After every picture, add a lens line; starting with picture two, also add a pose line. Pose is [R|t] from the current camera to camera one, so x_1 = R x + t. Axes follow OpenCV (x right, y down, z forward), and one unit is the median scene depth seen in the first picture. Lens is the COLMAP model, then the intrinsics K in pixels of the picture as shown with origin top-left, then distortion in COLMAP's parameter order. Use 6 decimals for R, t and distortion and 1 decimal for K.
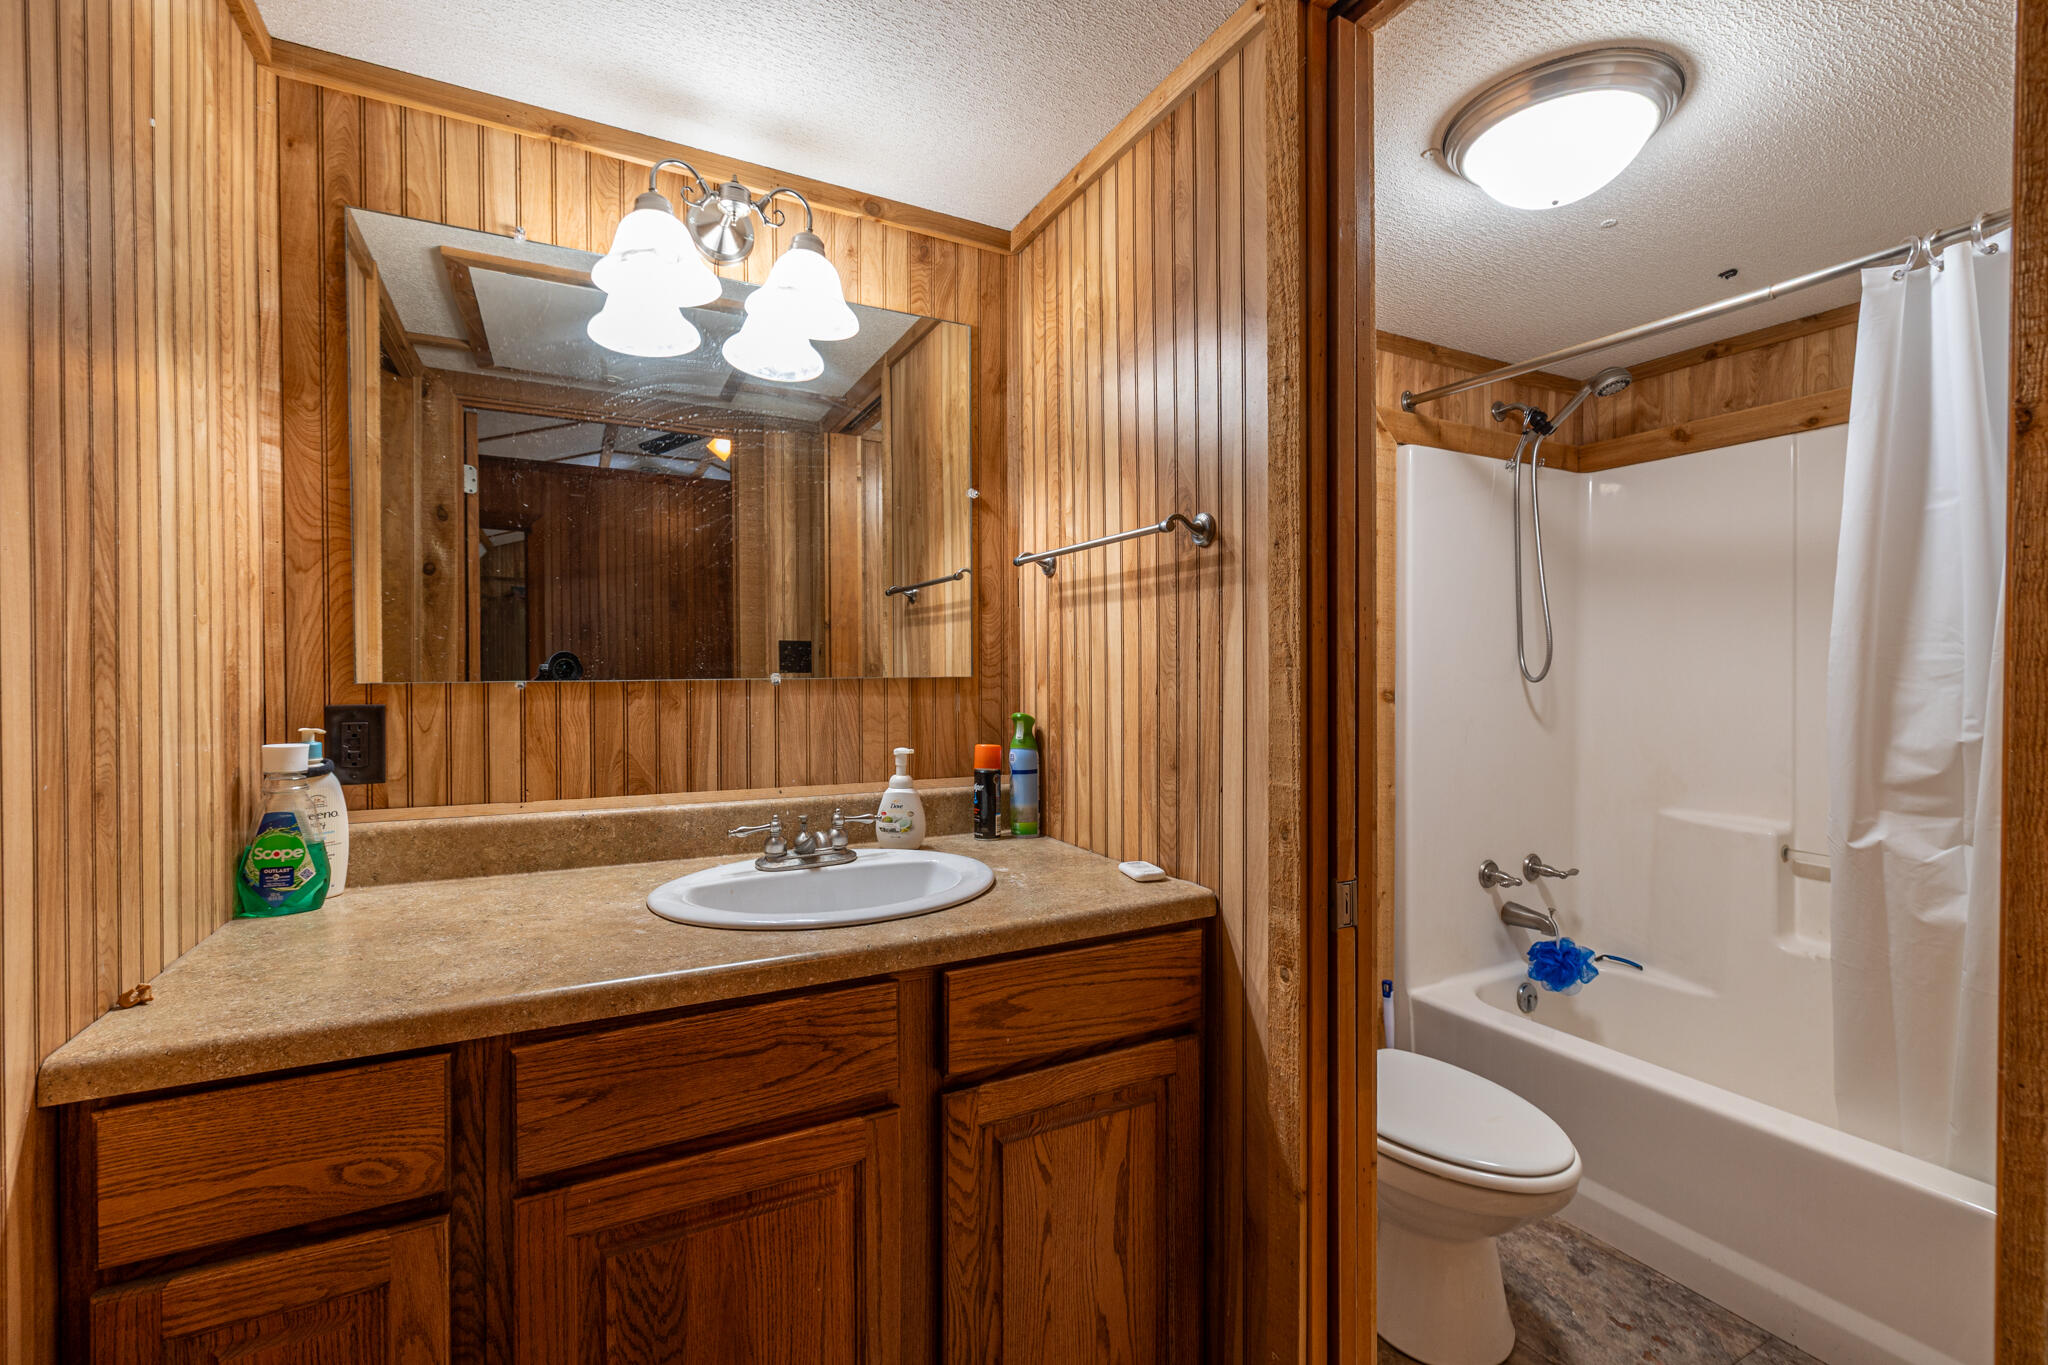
lens RADIAL K [[867.8, 0, 1020.1], [0, 867.8, 677.5], [0, 0, 1]] dist [-0.001560, -0.000203]
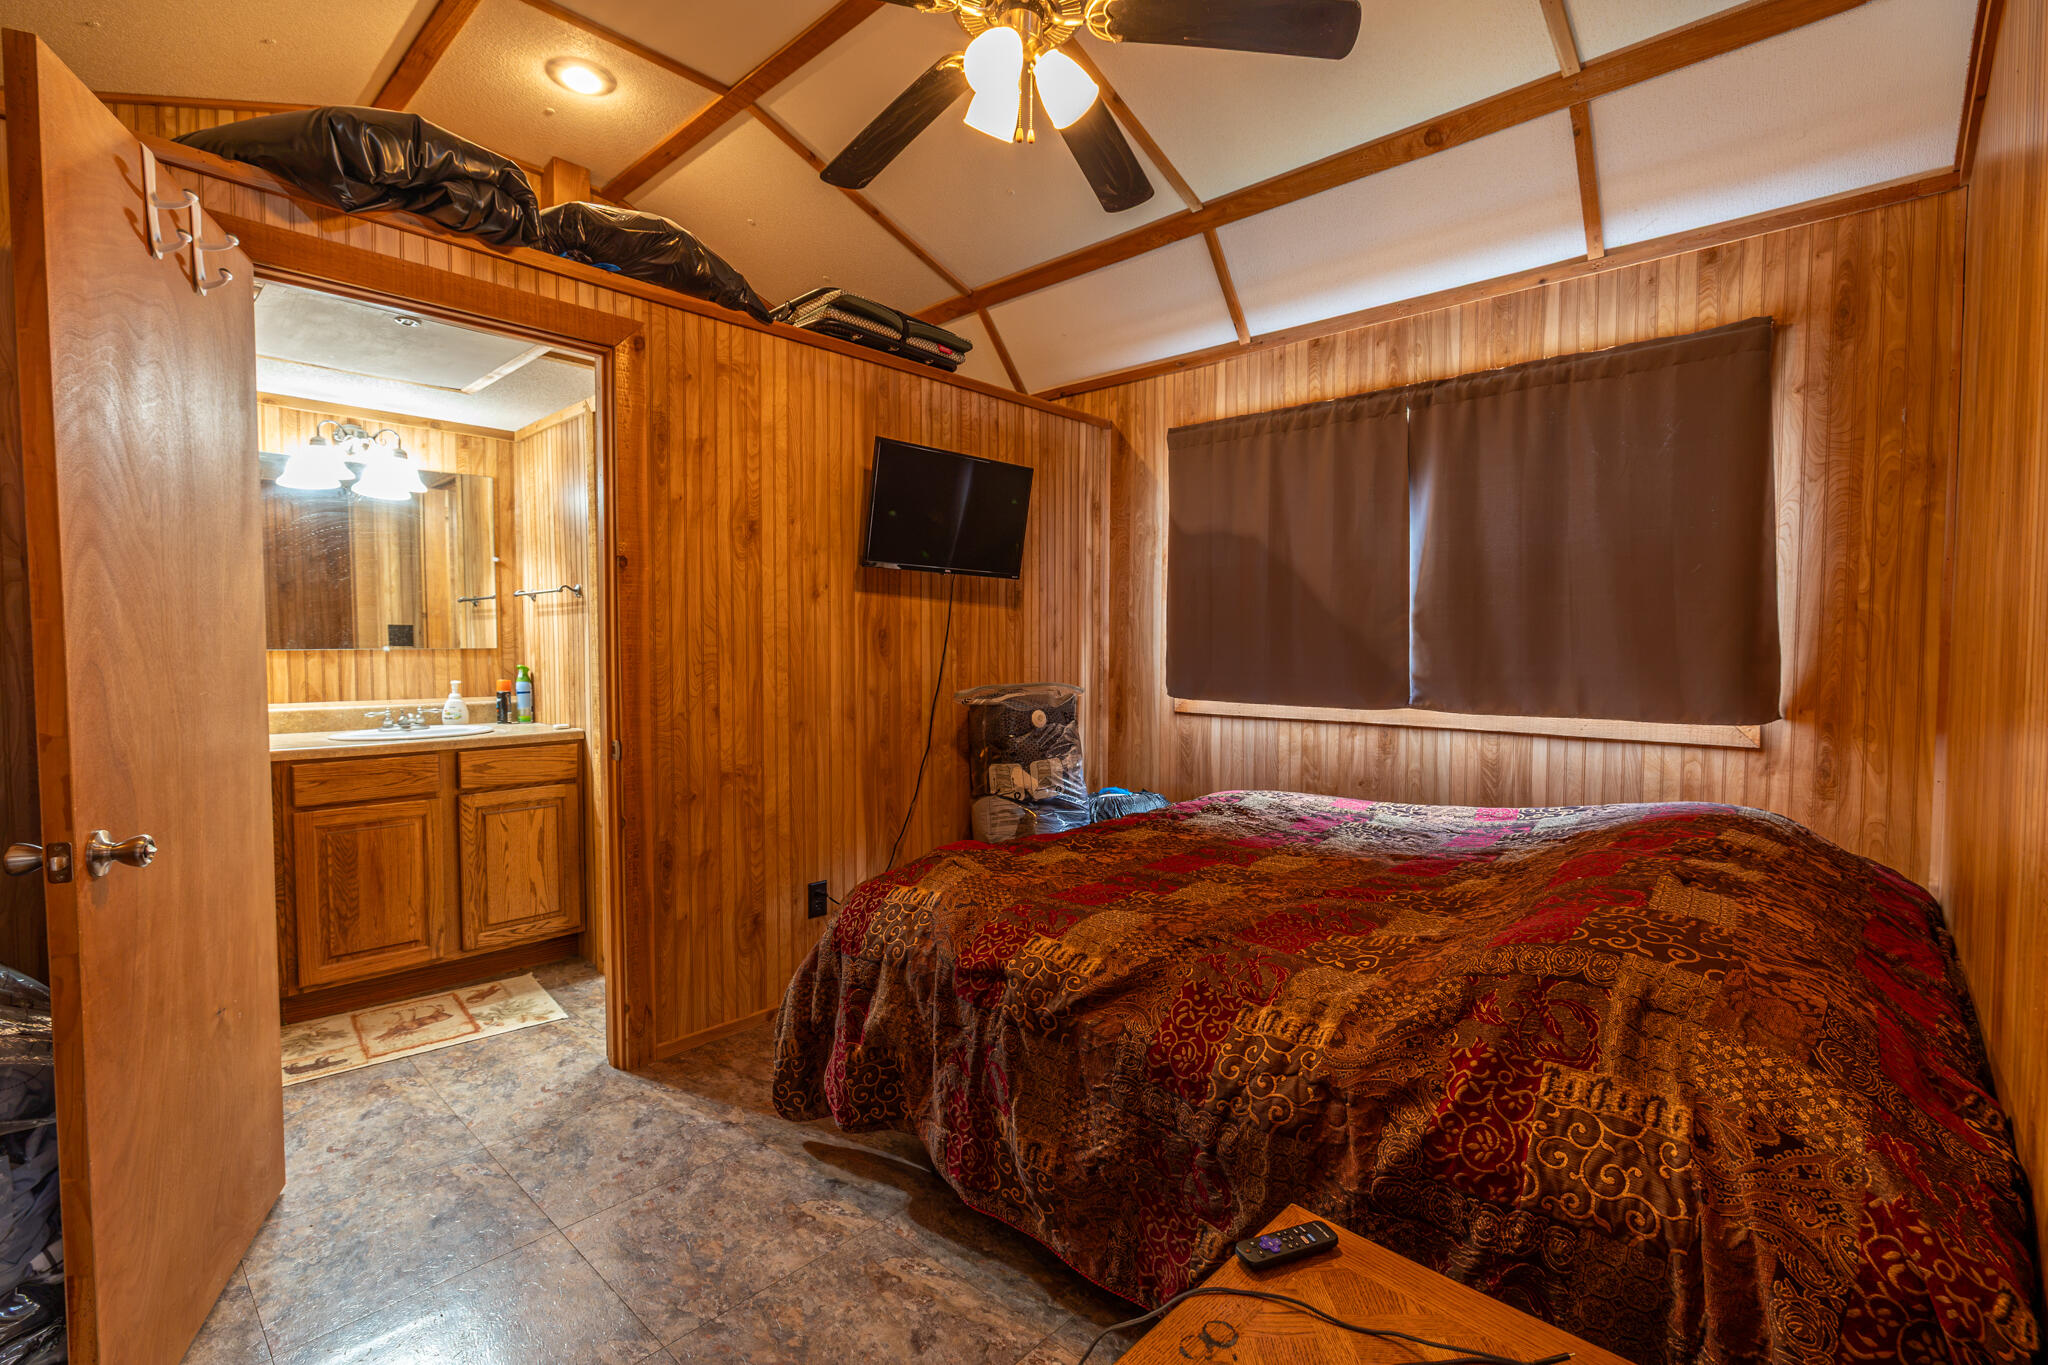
lens RADIAL K [[922.7, 0, 1025.4], [0, 922.7, 681.6], [0, 0, 1]] dist [-0.001086, -0.000366]
pose [[0.945305, -0.012405, 0.325953, 0.456680], [0.001579, 0.999439, 0.033455, 0.008000], [-0.326185, -0.031110, 0.944794, -1.631581]]
